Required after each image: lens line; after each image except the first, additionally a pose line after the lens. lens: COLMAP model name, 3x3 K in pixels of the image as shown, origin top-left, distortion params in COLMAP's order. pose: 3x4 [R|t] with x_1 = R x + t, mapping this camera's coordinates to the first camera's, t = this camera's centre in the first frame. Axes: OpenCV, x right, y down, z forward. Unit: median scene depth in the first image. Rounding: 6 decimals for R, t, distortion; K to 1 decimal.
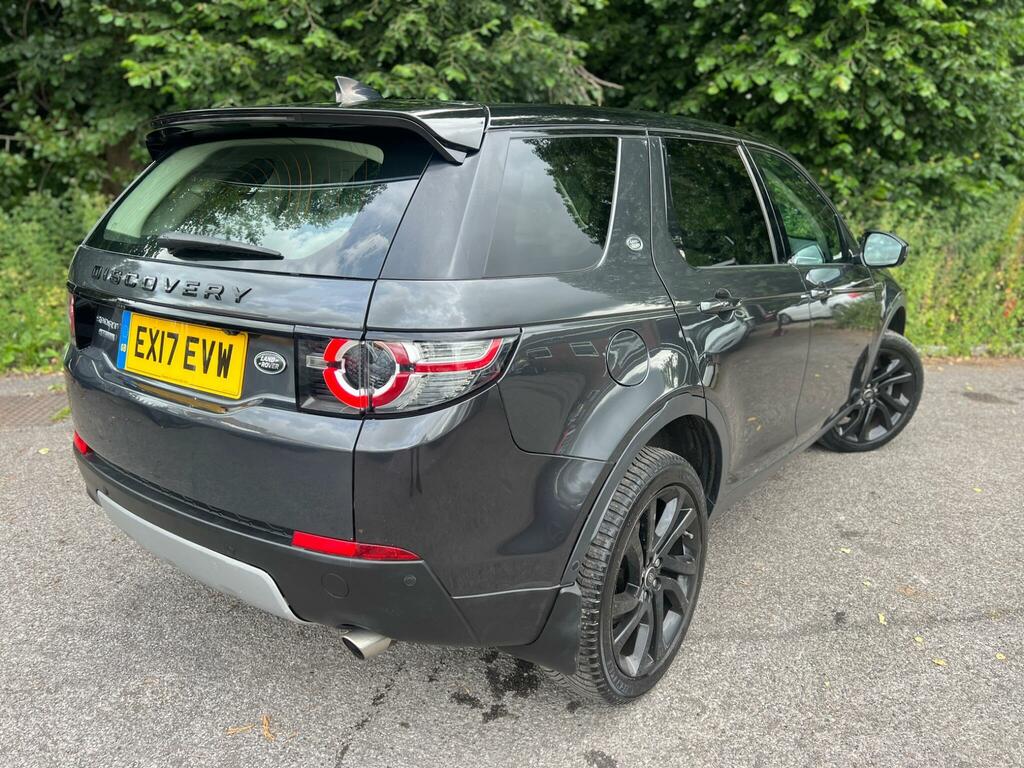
lens RADIAL K [[766.0, 0, 512.0], [0, 766.0, 384.0], [0, 0, 1]] dist [0.050171, -0.062842]
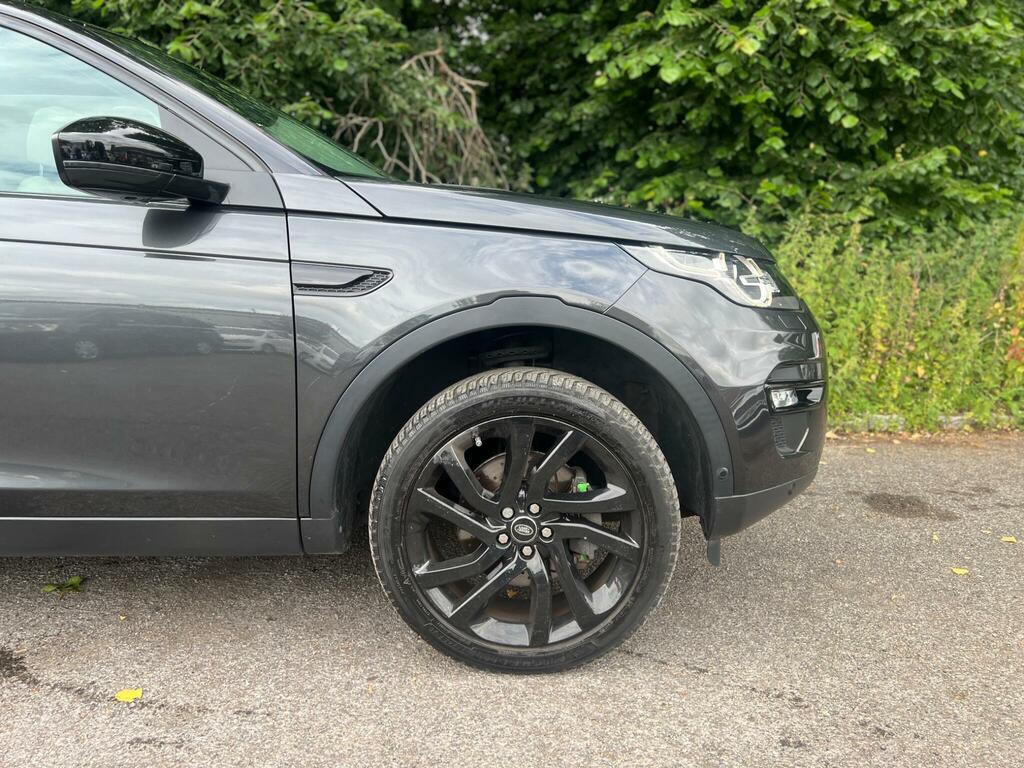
lens RADIAL K [[766.0, 0, 512.0], [0, 766.0, 384.0], [0, 0, 1]] dist [0.050171, -0.062842]
pose [[0.992919, -0.006961, -0.118589, 0.279044], [-0.004702, 0.995196, -0.097788, -0.009246], [0.118700, 0.097654, 0.988116, 0.286936]]
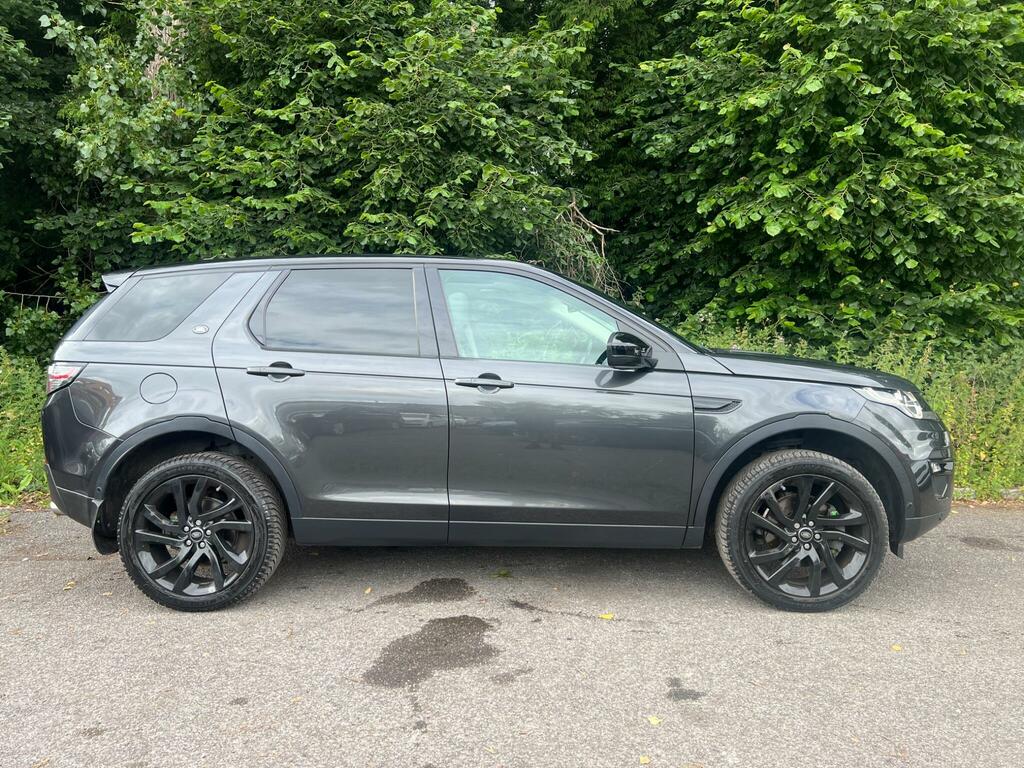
lens RADIAL K [[766.0, 0, 512.0], [0, 766.0, 384.0], [0, 0, 1]] dist [0.050171, -0.062842]
pose [[0.989331, -0.015709, -0.144838, 0.158336], [-0.014460, 0.978672, -0.204920, 0.019177], [0.144968, 0.204828, 0.968003, 0.055940]]
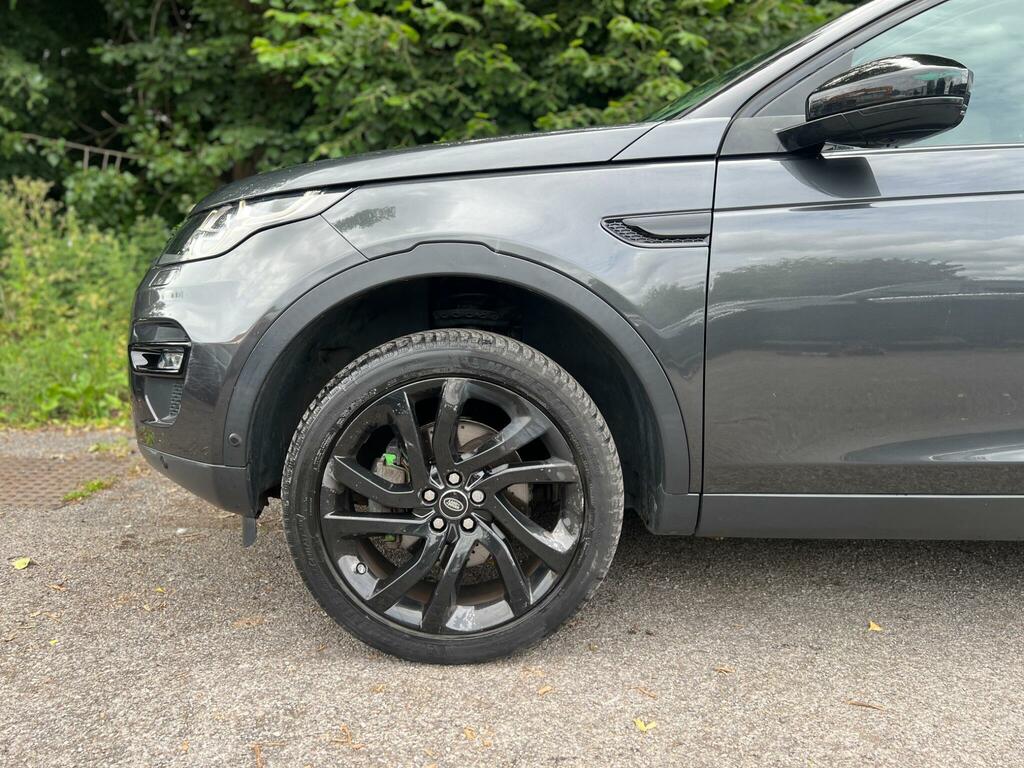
lens RADIAL K [[766.2, 0, 510.9], [0, 766.2, 387.7], [0, 0, 1]] dist [0.048710, -0.057898]
pose [[0.989005, 0.033034, -0.144145, -0.105976], [-0.050132, 0.991908, -0.116643, 0.008309], [0.139126, 0.122587, 0.982658, 0.270347]]
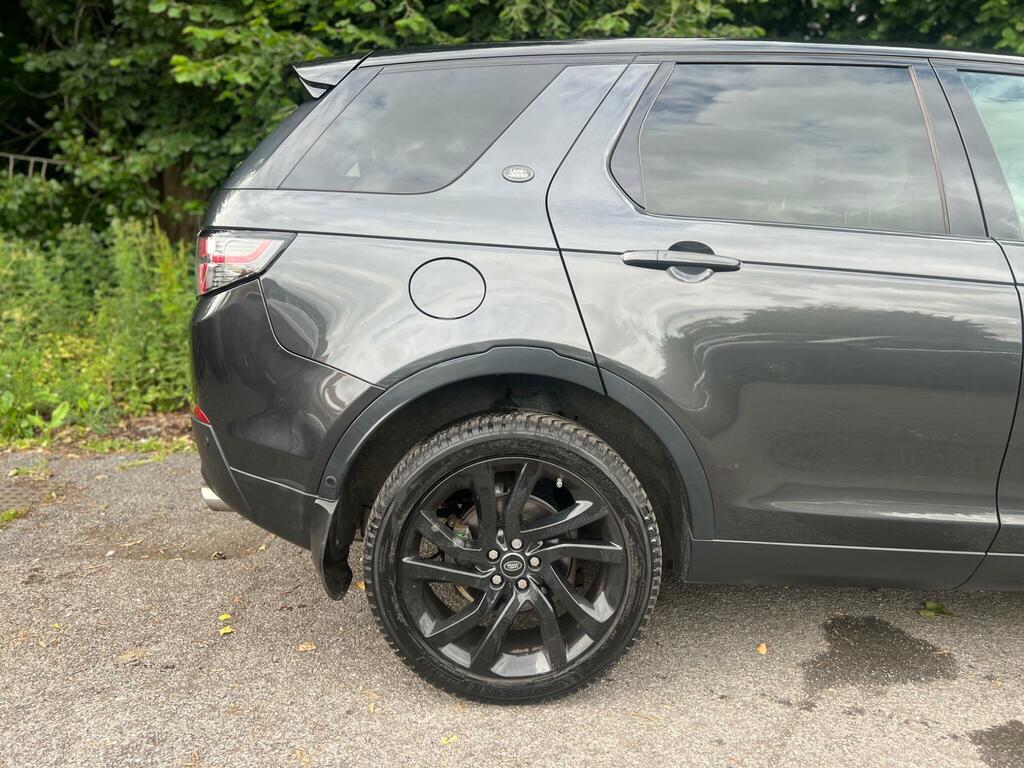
lens RADIAL K [[766.0, 0, 512.0], [0, 766.0, 384.0], [0, 0, 1]] dist [0.050171, -0.062842]
pose [[0.995322, 0.023259, -0.093770, -0.062153], [-0.031544, 0.995632, -0.087870, -0.018529], [0.091317, 0.090417, 0.991709, 0.234850]]
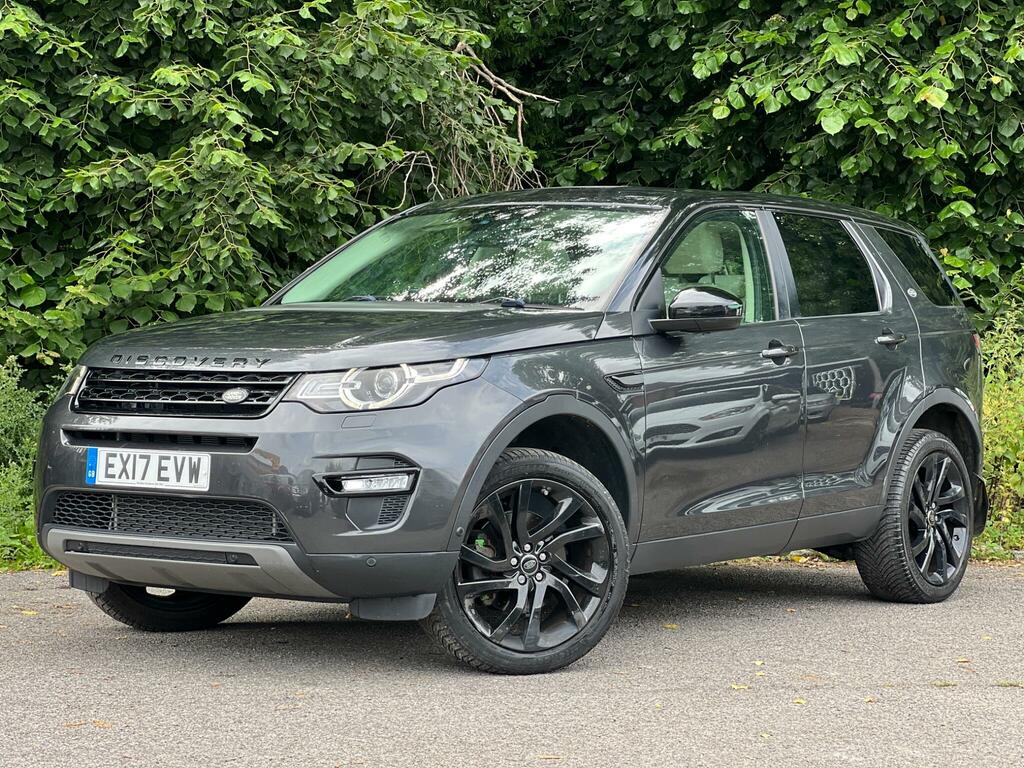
lens RADIAL K [[2246.6, 0, 512.4], [0, 2246.6, 332.3], [0, 0, 1]] dist [0.273121, -0.187767]
pose [[0.997714, -0.000903, 0.067571, 0.004396], [0.017826, 0.968013, -0.250265, 0.182135], [-0.065184, 0.250898, 0.965816, -0.528161]]
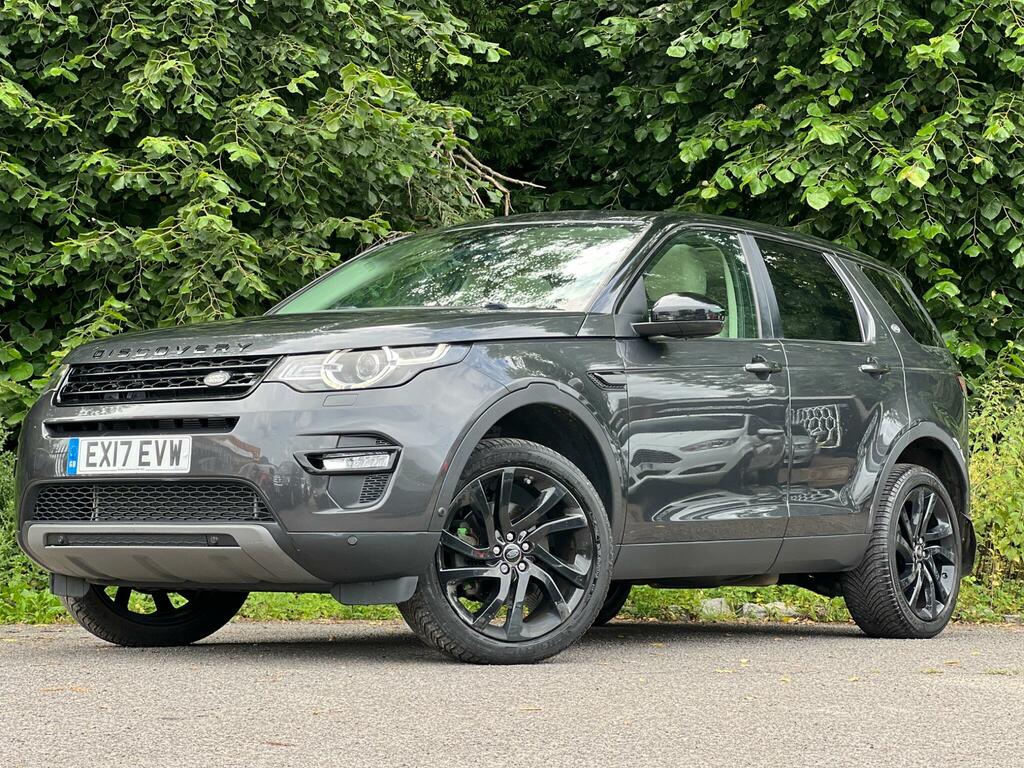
lens RADIAL K [[2259.3, 0, 509.2], [0, 2259.3, 339.0], [0, 0, 1]] dist [0.191453, 0.151191]
pose [[0.997623, 0.000667, 0.068901, 0.008664], [0.021854, 0.945265, -0.325571, 0.256459], [-0.065347, 0.326303, 0.943004, -0.511449]]
